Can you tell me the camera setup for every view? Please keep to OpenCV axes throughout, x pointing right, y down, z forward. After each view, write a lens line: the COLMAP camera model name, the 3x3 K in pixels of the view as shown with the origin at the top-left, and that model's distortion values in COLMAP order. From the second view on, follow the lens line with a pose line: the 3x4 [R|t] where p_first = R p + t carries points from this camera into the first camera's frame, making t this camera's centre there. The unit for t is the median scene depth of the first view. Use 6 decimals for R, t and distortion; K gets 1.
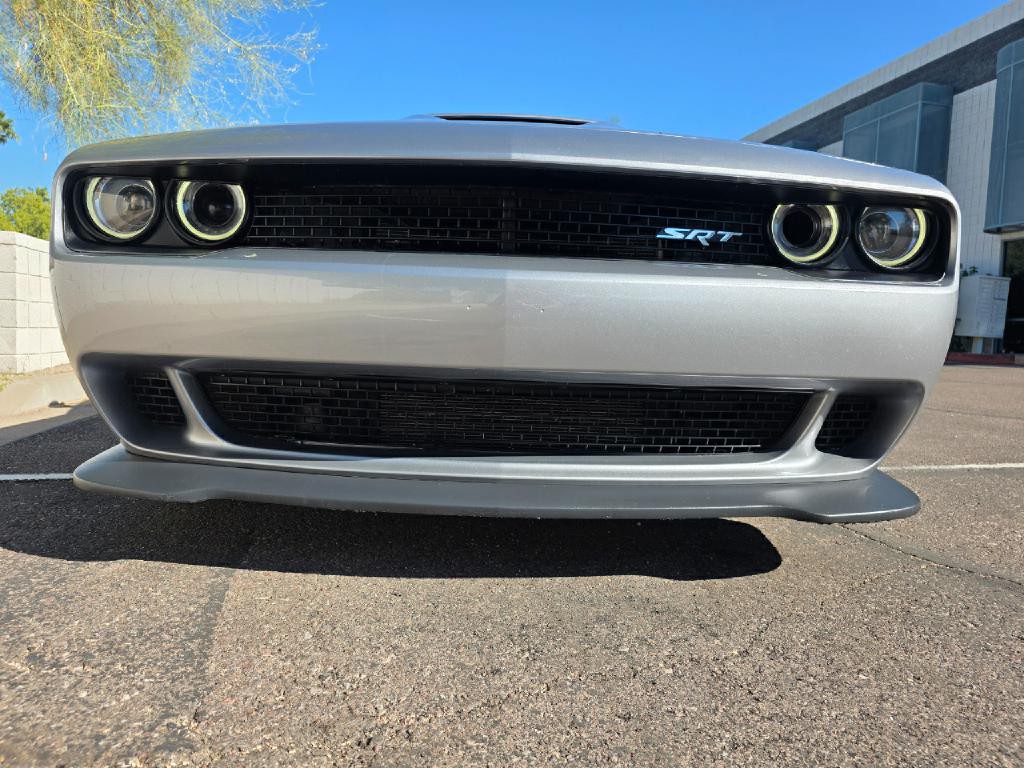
lens RADIAL K [[688.5, 0, 527.8], [0, 688.5, 384.4], [0, 0, 1]] dist [0.037268, -0.032651]
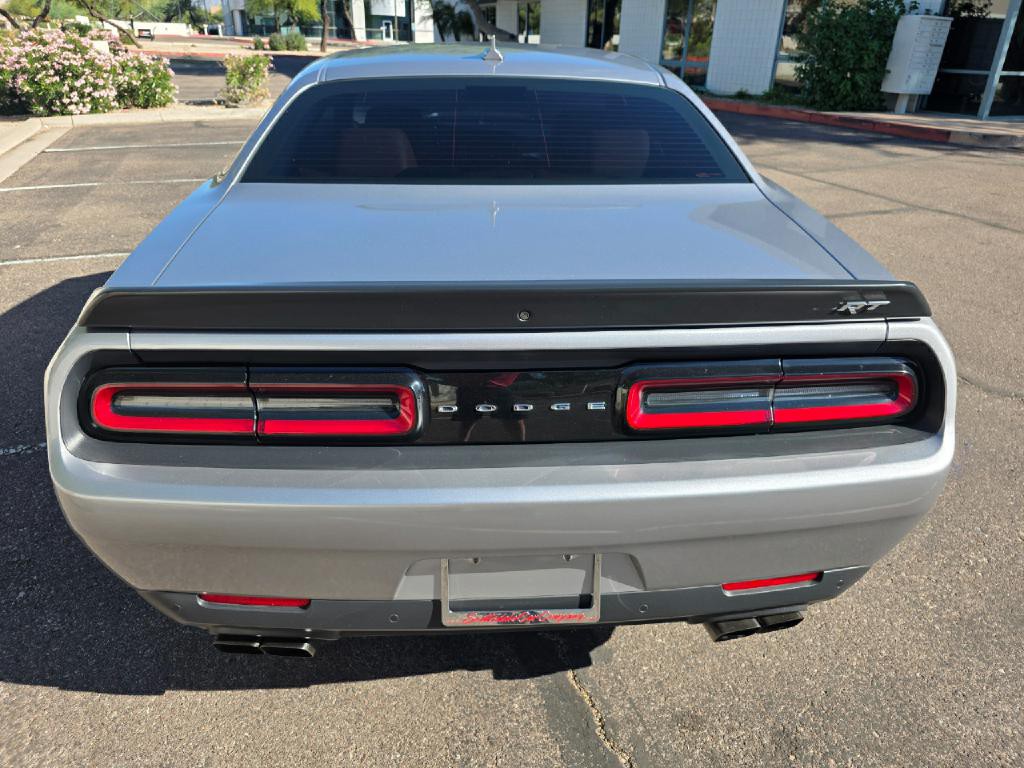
lens RADIAL K [[690.0, 0, 515.7], [0, 690.0, 375.9], [0, 0, 1]] dist [0.033805, -0.031103]
pose [[0.988425, -0.070854, 0.134151, 0.293566], [0.015350, 0.926411, 0.376201, -0.879800], [-0.150934, -0.369787, 0.916775, 1.680735]]
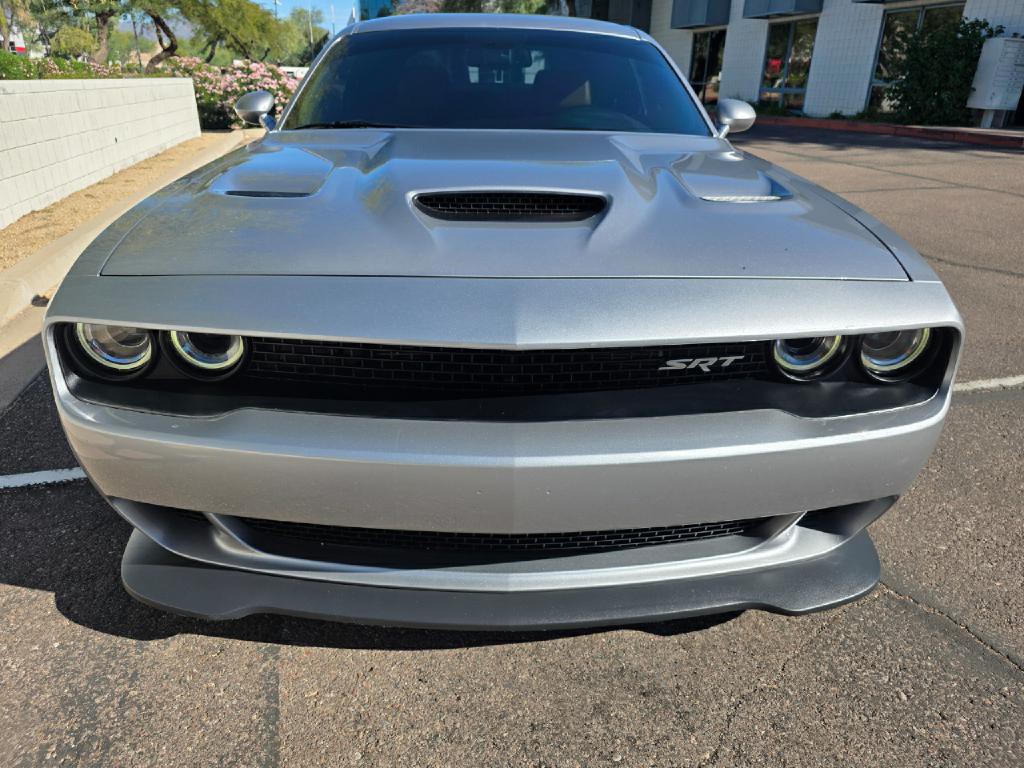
lens RADIAL K [[690.2, 0, 518.5], [0, 690.2, 379.4], [0, 0, 1]] dist [0.036994, -0.033298]
pose [[0.999752, -0.020406, 0.008903, -0.026380], [0.016318, 0.943680, 0.330458, -0.528419], [-0.015144, -0.330230, 0.943779, 0.049192]]
